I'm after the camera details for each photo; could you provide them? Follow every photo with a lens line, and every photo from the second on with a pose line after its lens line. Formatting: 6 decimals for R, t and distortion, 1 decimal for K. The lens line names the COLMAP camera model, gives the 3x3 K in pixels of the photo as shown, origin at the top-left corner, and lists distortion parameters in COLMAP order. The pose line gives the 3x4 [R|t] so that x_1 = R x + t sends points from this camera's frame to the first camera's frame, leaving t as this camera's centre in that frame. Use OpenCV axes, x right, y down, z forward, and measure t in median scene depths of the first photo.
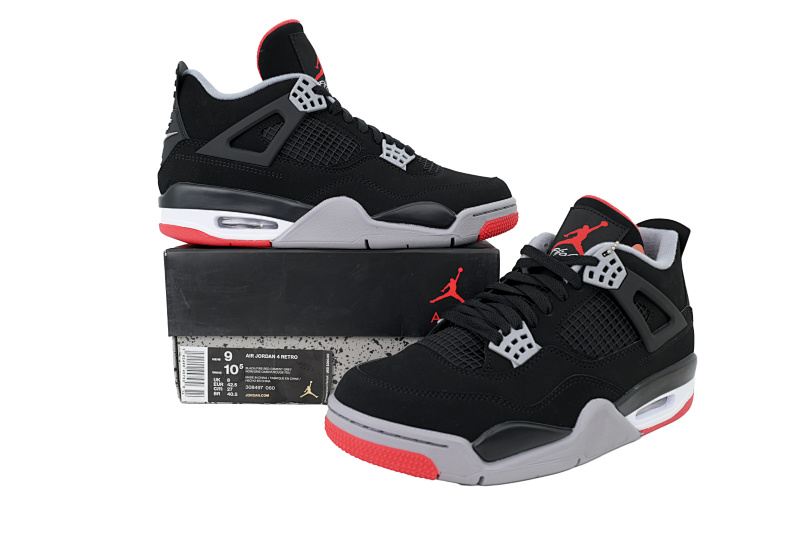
lens RADIAL K [[516.9, 0, 388.0], [0, 516.9, 266.3], [0, 0, 1]] dist [-0.000866, -0.000870]
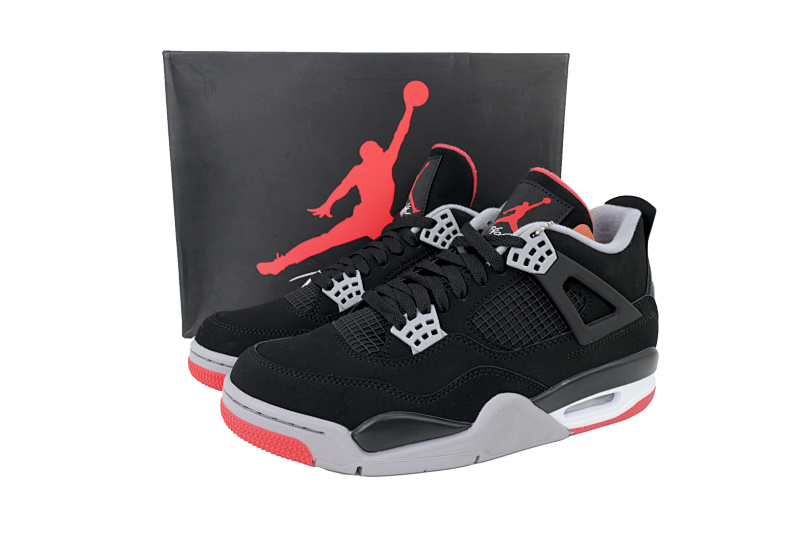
lens RADIAL K [[516.9, 0, 388.0], [0, 516.9, 266.3], [0, 0, 1]] dist [-0.000866, -0.000870]
pose [[0.991385, 0.036370, -0.125830, 0.287444], [-0.028580, 0.997593, 0.063175, -0.019115], [0.127825, -0.059034, 0.990038, 0.073553]]
